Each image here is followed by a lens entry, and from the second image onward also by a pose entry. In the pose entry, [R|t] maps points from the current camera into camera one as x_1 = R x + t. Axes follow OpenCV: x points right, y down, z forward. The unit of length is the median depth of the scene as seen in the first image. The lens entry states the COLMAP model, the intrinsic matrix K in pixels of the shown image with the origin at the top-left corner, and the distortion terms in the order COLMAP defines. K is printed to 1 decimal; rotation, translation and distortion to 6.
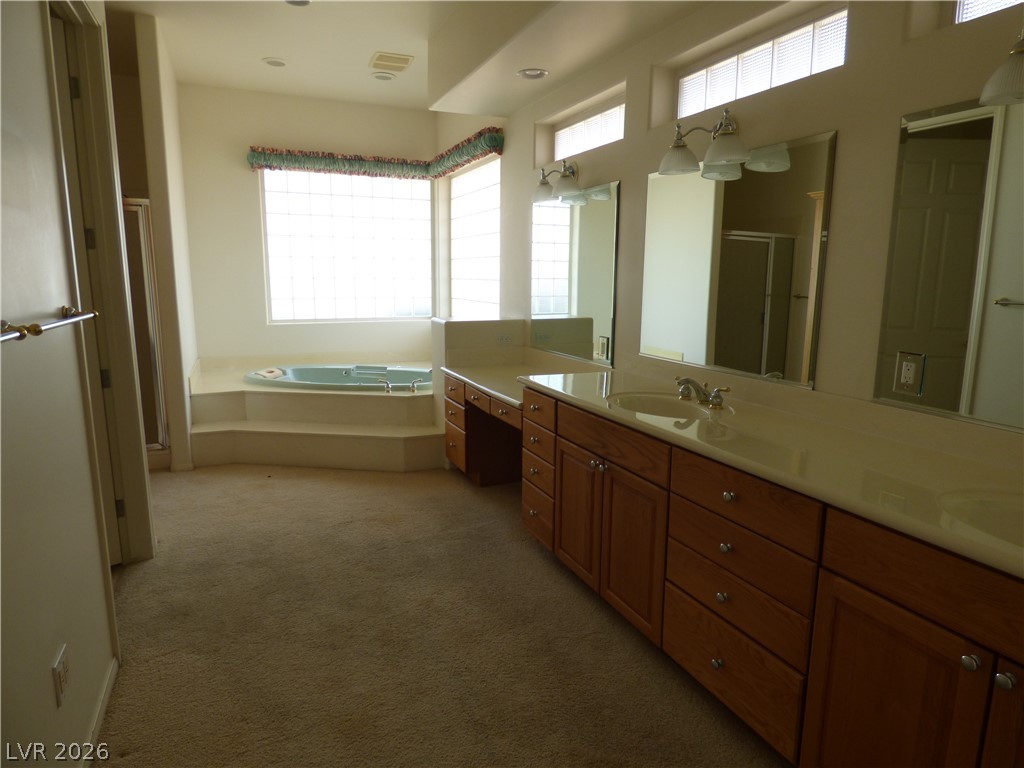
lens RADIAL K [[629.3, 0, 512.9], [0, 629.3, 381.3], [0, 0, 1]] dist [-0.006164, -0.004390]
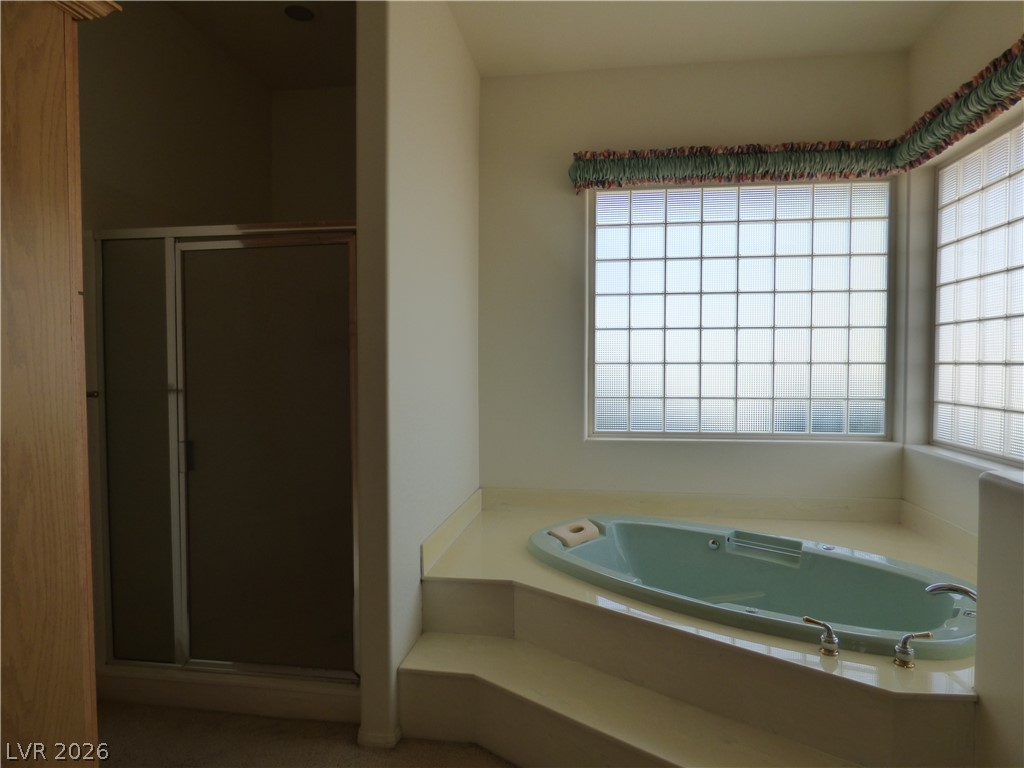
lens RADIAL K [[629.3, 0, 508.0], [0, 629.3, 391.0], [0, 0, 1]] dist [-0.006164, -0.004390]
pose [[0.845736, 0.015495, -0.533377, -0.134224], [-0.081276, 0.991656, -0.100064, -0.072089], [0.527376, 0.127979, 0.839938, 0.457462]]
